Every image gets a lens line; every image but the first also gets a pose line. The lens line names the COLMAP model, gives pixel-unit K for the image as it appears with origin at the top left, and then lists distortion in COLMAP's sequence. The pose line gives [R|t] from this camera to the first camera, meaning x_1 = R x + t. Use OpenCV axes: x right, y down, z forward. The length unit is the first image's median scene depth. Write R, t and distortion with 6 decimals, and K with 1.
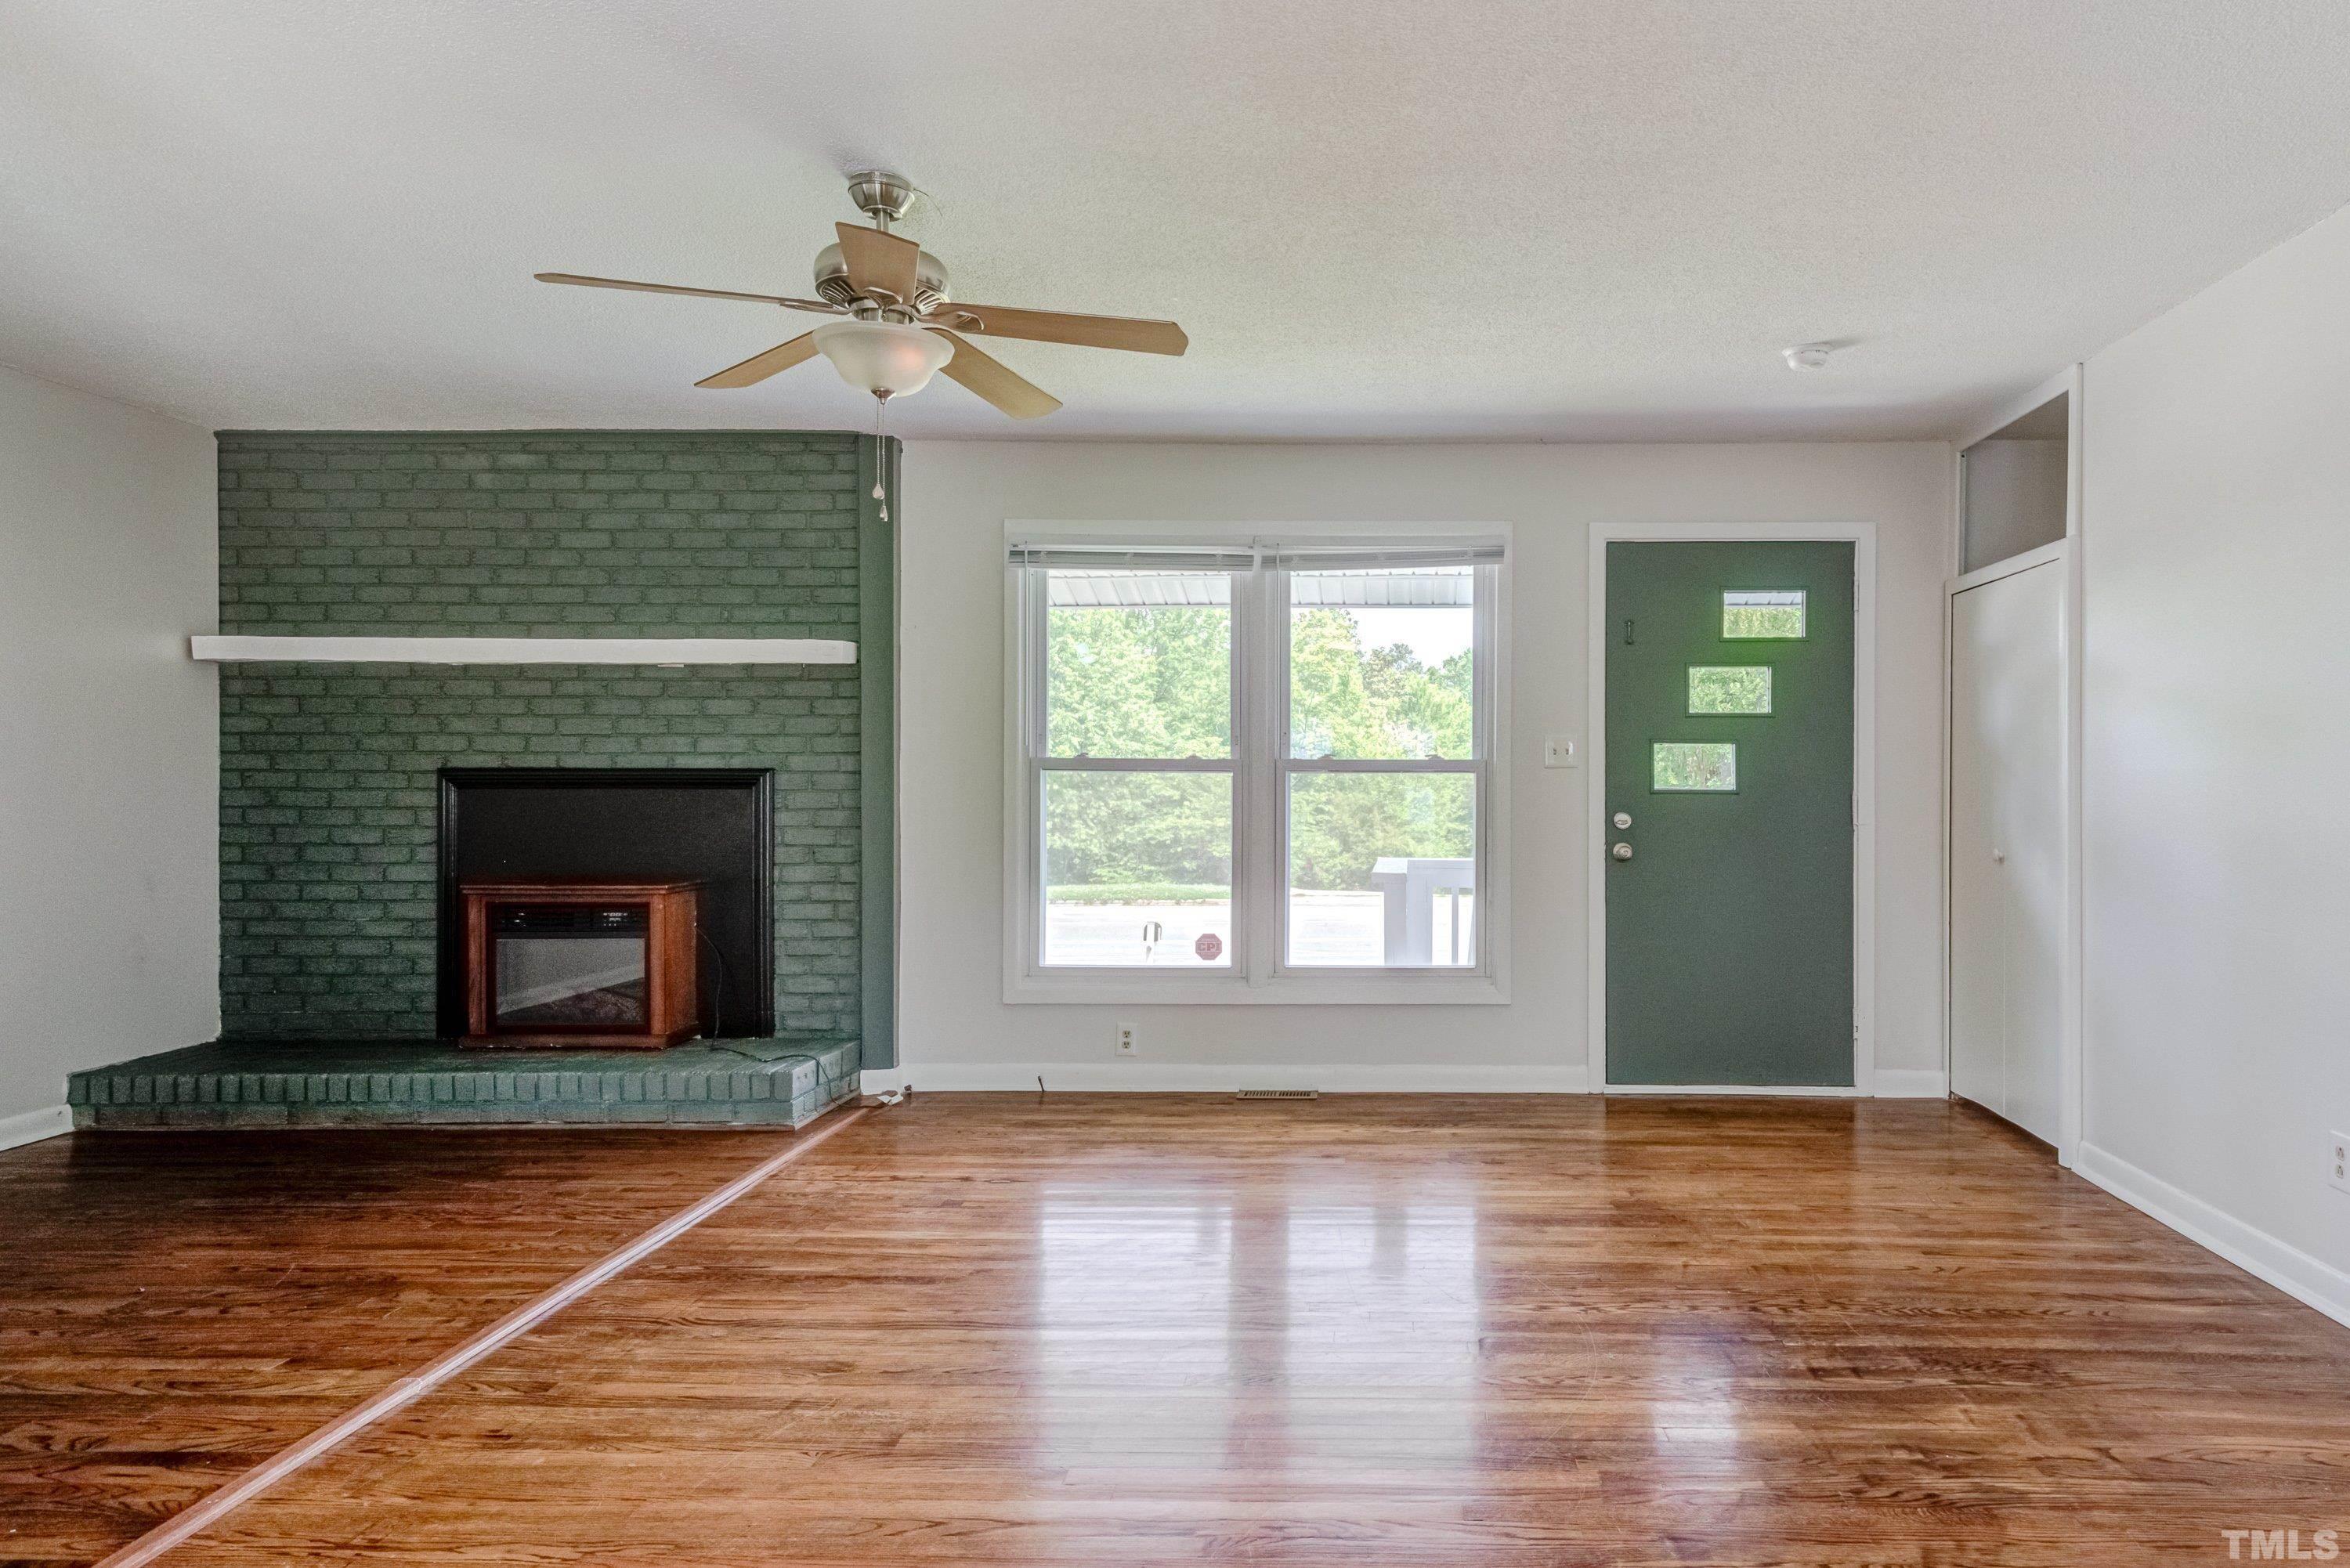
lens RADIAL K [[1464.3, 0, 1310.4], [0, 1464.3, 796.3], [0, 0, 1]] dist [0.032909, -0.015521]
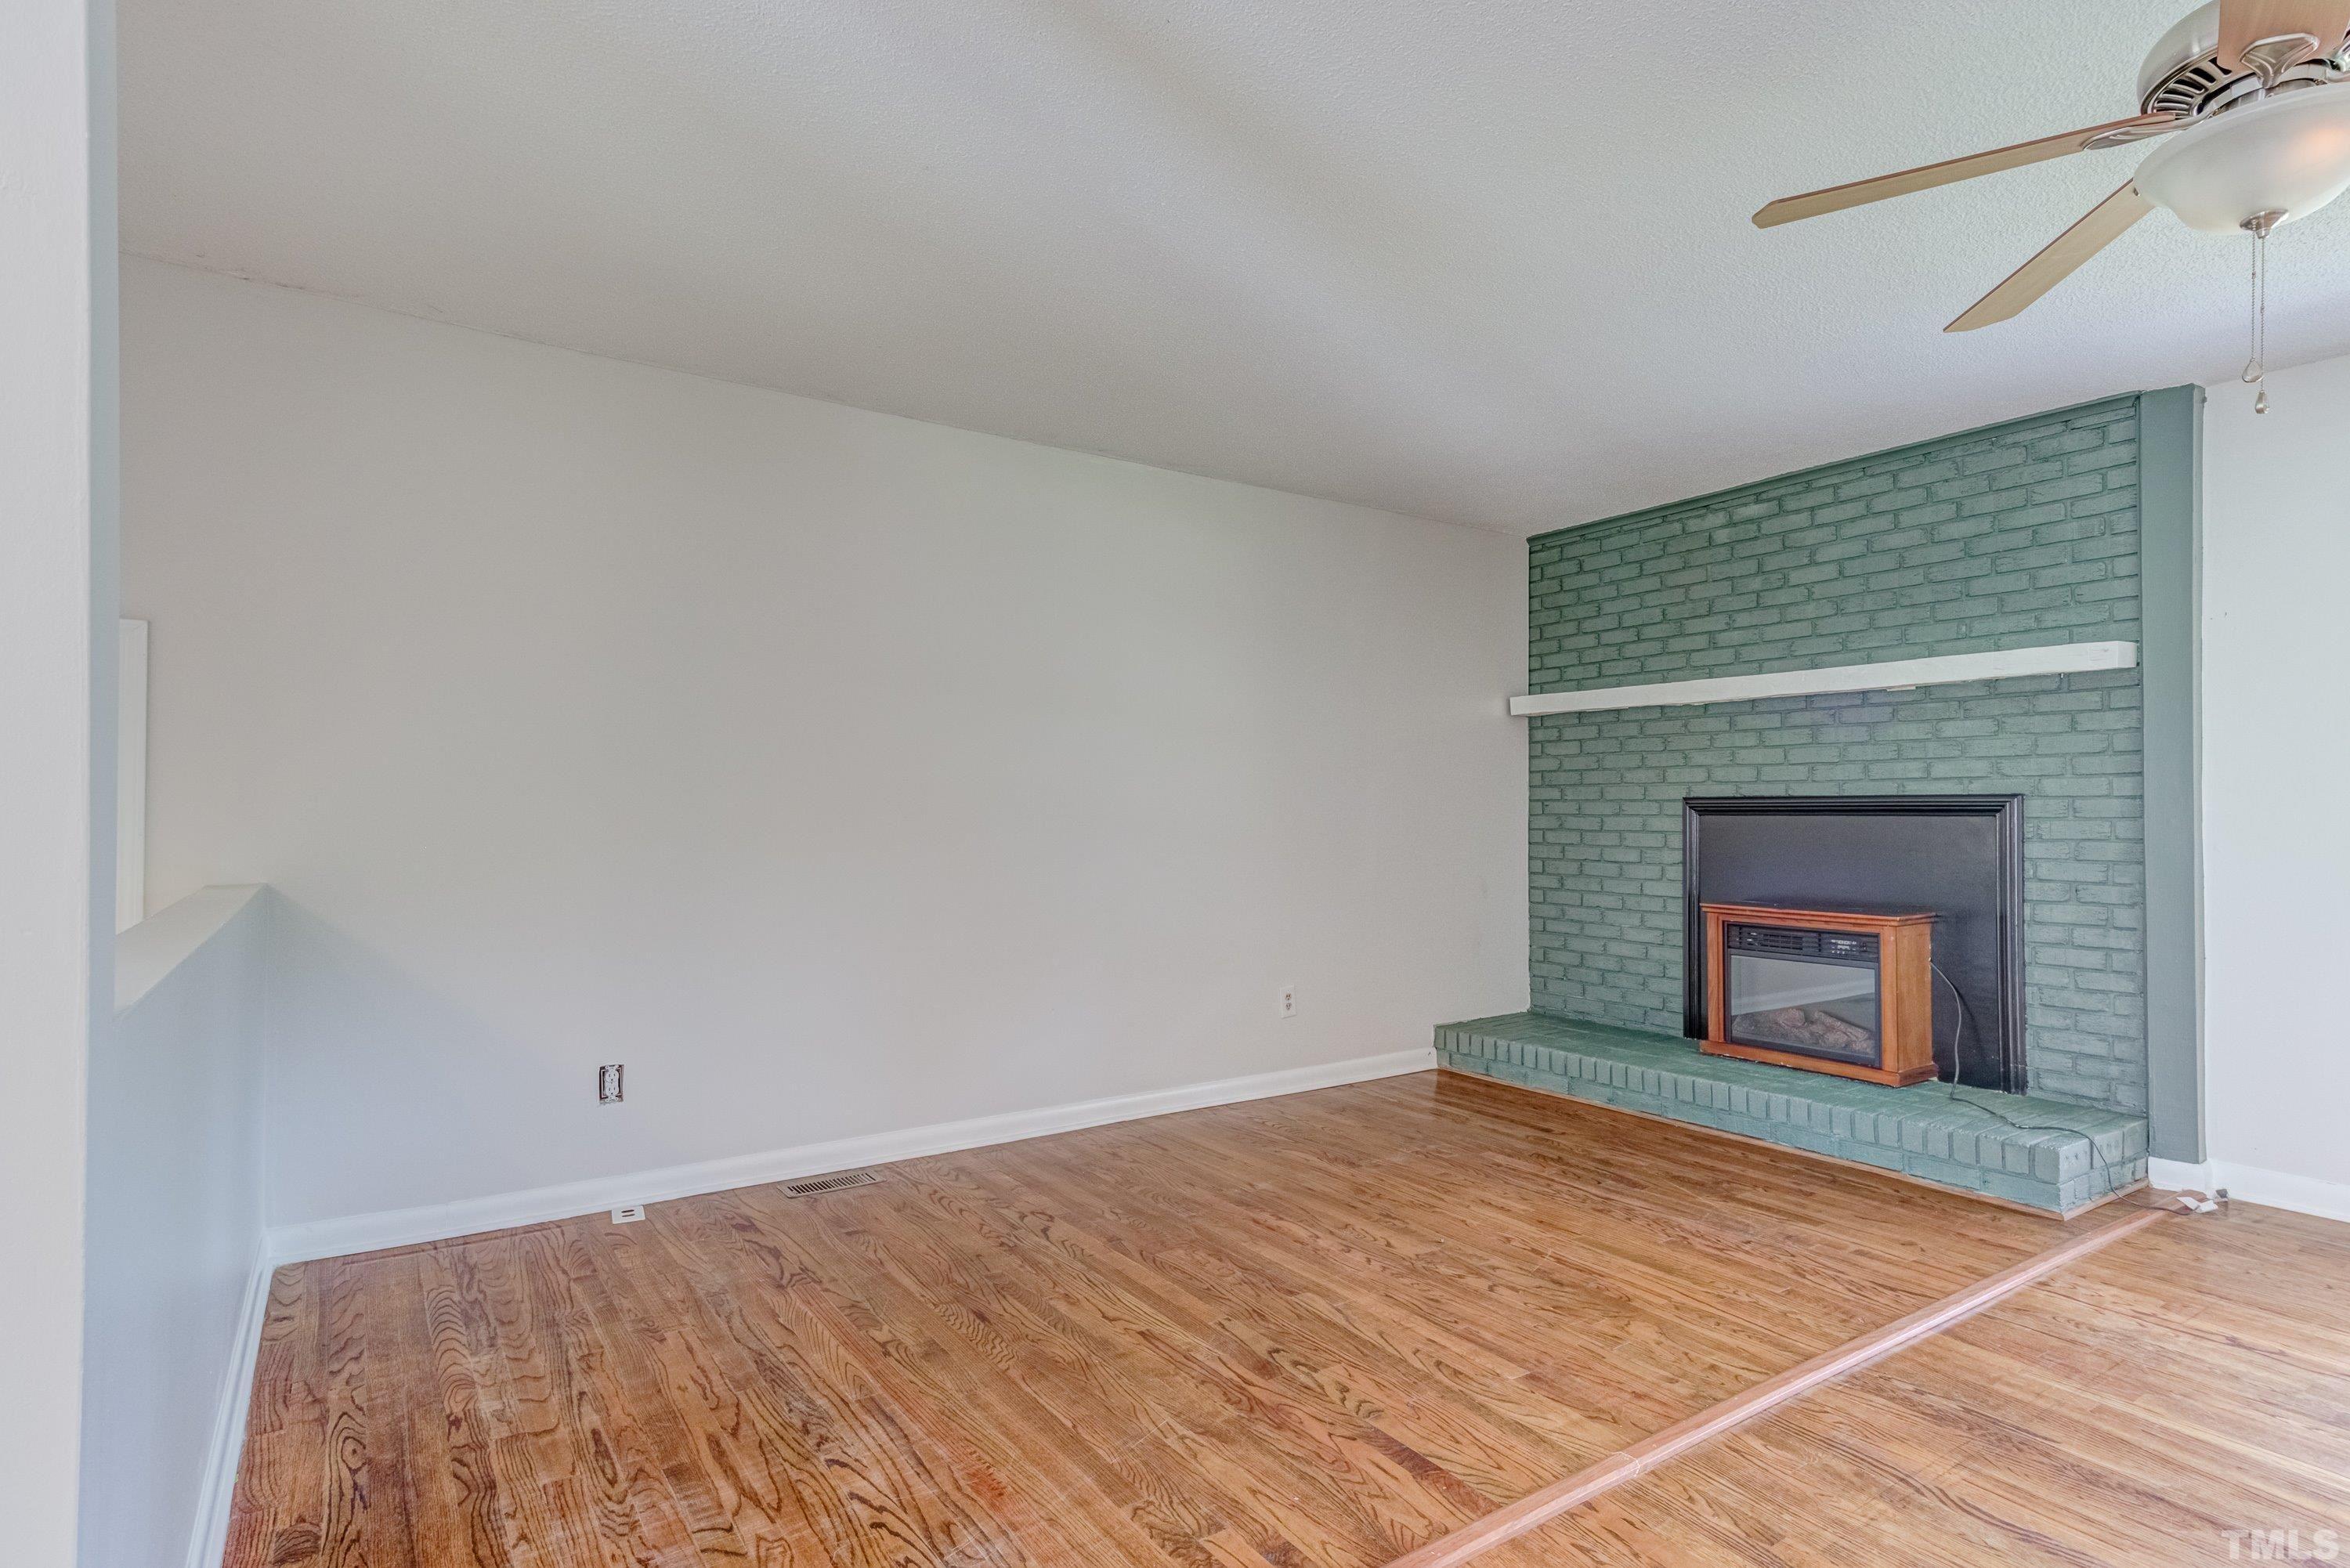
lens RADIAL K [[1191.2, 0, 1210.0], [0, 1191.2, 798.0], [0, 0, 1]] dist [0.011576, 0.000304]
pose [[0.601512, -0.009362, -0.798809, -0.080782], [-0.005112, 0.999866, -0.015569, -0.002410], [0.798848, 0.013448, 0.601383, 0.166439]]
